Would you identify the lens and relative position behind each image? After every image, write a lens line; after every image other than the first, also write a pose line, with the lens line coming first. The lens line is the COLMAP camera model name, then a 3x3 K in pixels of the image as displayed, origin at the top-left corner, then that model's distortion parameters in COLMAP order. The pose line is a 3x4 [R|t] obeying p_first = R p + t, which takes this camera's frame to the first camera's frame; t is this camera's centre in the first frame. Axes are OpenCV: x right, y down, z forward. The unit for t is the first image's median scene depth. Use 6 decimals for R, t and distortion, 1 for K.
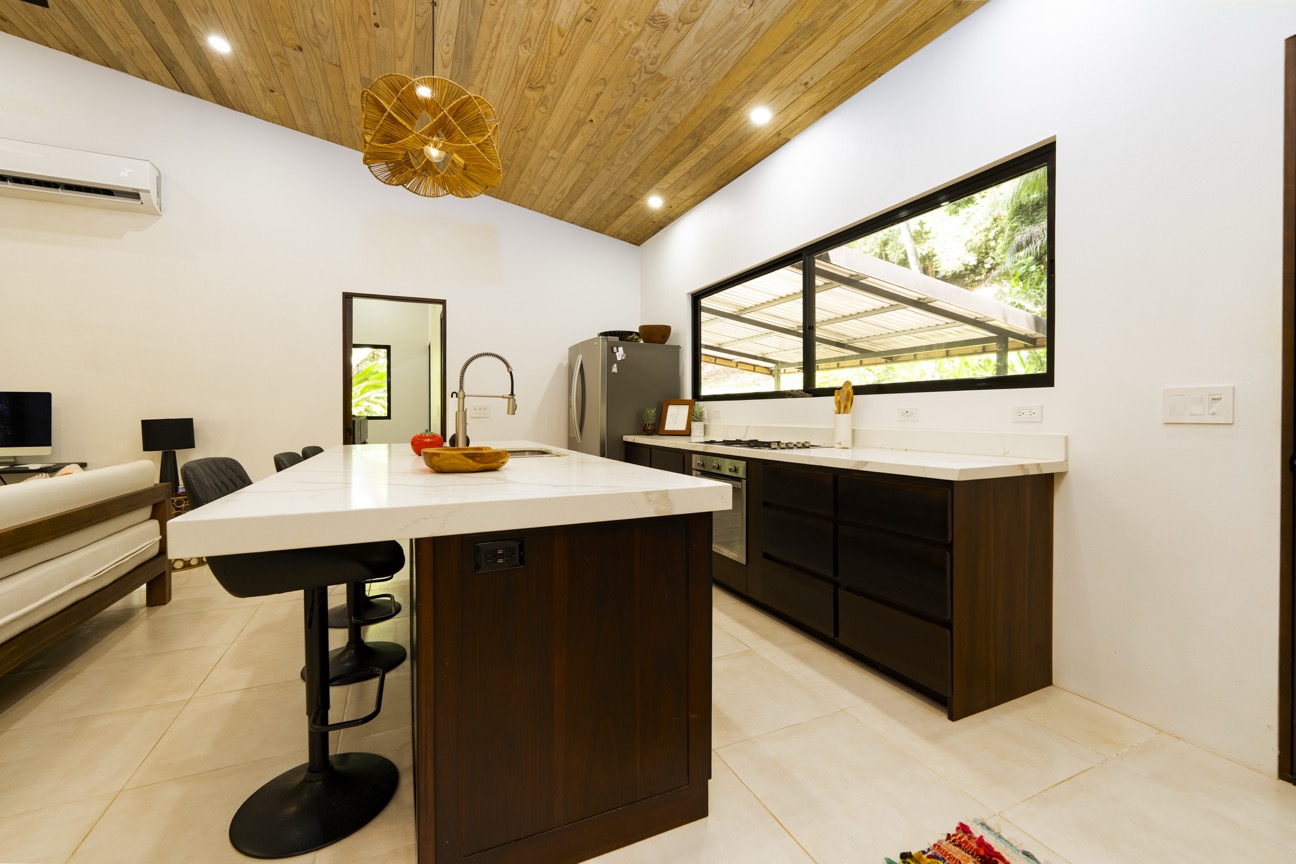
lens RADIAL K [[520.8, 0, 655.2], [0, 520.8, 415.2], [0, 0, 1]] dist [0.000288, 0.000094]
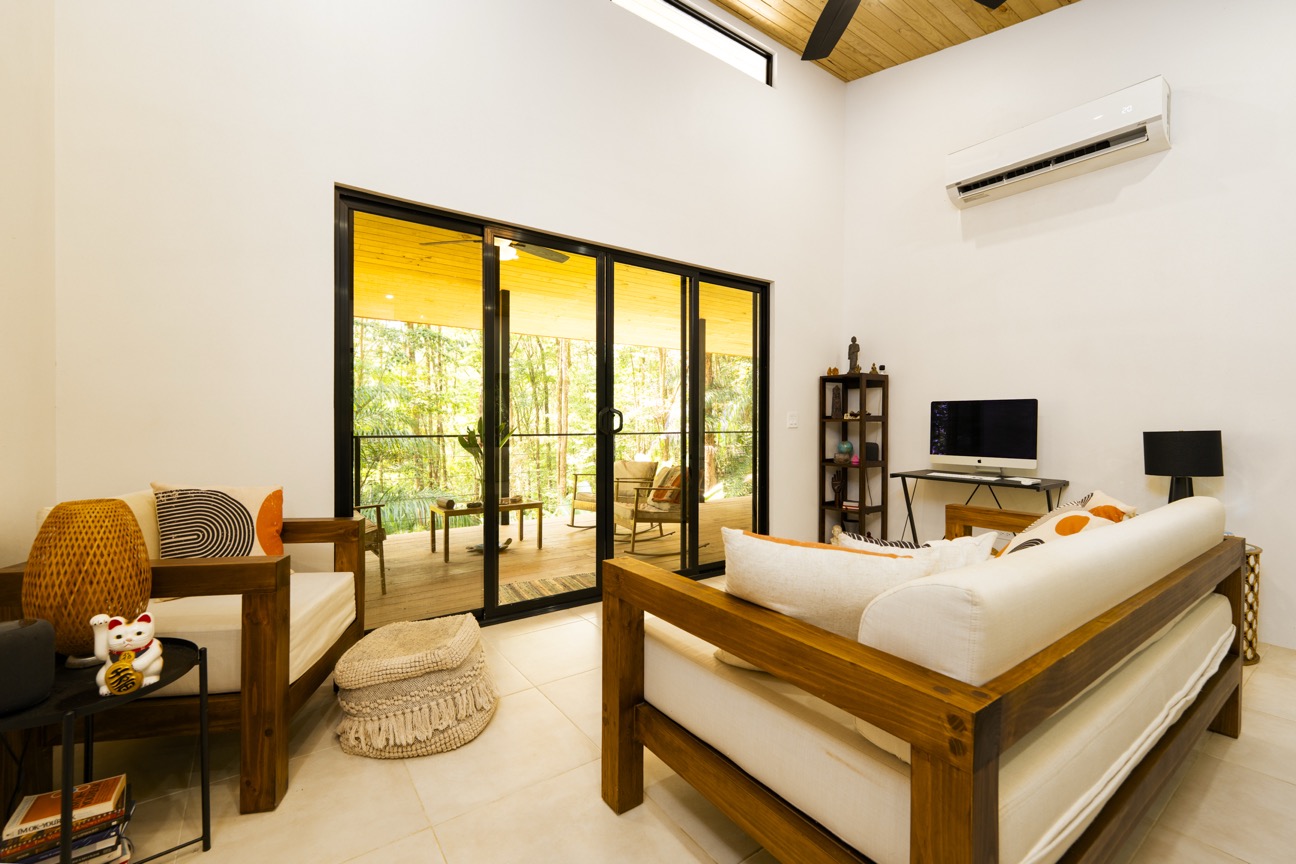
lens RADIAL K [[520.8, 0, 616.1], [0, 520.8, 425.9], [0, 0, 1]] dist [0.000288, 0.000094]
pose [[0.140439, 0.010359, -0.990035, -0.359844], [-0.014834, 0.999855, 0.008358, 0.005090], [0.989978, 0.013513, 0.140572, 0.155427]]
